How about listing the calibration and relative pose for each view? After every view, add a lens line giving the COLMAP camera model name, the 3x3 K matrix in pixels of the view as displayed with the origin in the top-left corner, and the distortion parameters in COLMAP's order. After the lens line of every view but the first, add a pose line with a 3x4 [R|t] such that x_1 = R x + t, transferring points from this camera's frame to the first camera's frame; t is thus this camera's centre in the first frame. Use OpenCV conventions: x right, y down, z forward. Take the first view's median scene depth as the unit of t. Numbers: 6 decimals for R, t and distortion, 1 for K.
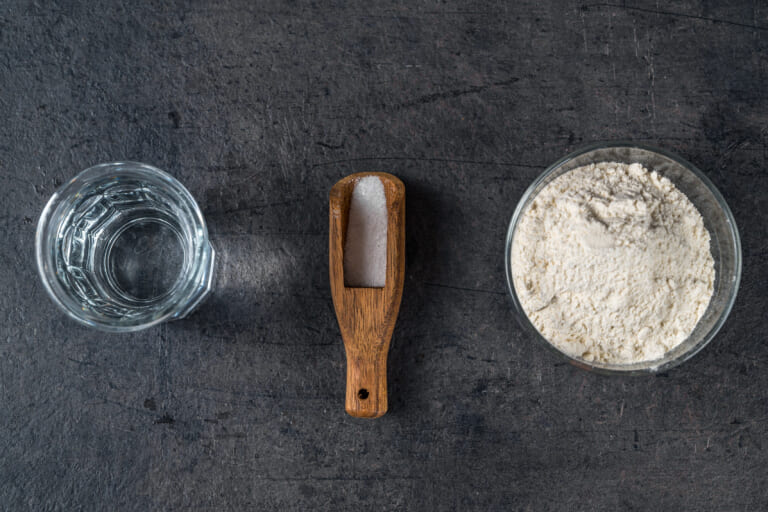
lens RADIAL K [[1100.3, 0, 384.0], [0, 1100.3, 256.0], [0, 0, 1]] dist [-0.398503, 0.025912]
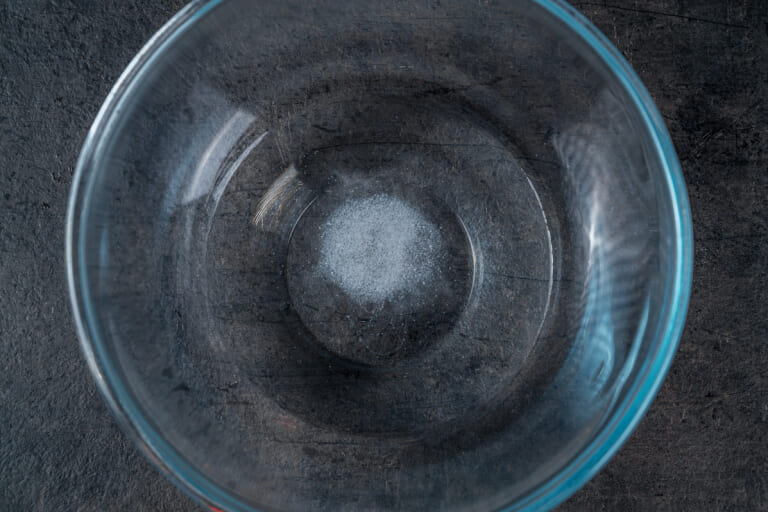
lens RADIAL K [[1100.3, 0, 384.0], [0, 1100.3, 256.0], [0, 0, 1]] dist [-0.398503, 0.025912]
pose [[0.999992, 0.000258, 0.003912, 0.000320], [-0.000326, 0.999849, 0.017372, -0.002347], [-0.003906, -0.017373, 0.999841, -0.103115]]
